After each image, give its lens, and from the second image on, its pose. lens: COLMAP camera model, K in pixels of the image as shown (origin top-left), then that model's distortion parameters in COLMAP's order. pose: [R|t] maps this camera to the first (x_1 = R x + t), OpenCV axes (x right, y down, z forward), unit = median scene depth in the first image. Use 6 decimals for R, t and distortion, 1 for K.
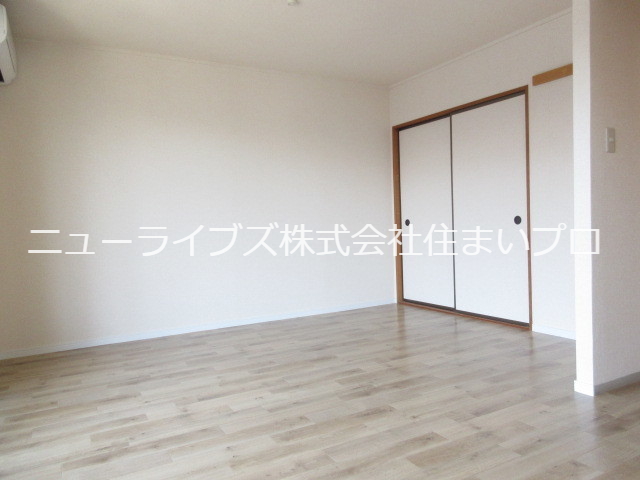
lens RADIAL K [[471.5, 0, 320.1], [0, 471.5, 241.4], [0, 0, 1]] dist [0.010693, -0.010755]
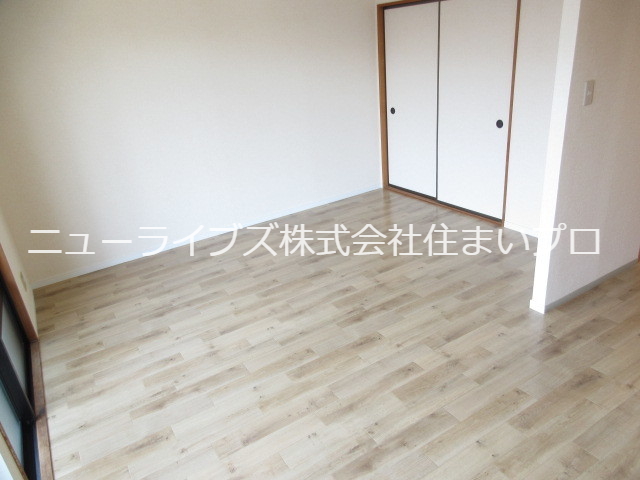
lens RADIAL K [[471.5, 0, 319.9], [0, 471.5, 240.6], [0, 0, 1]] dist [0.010693, -0.010755]
pose [[0.997963, -0.060052, 0.021550, -0.015835], [0.048958, 0.937365, 0.344892, -0.286509], [-0.040912, -0.343134, 0.938395, -0.058258]]
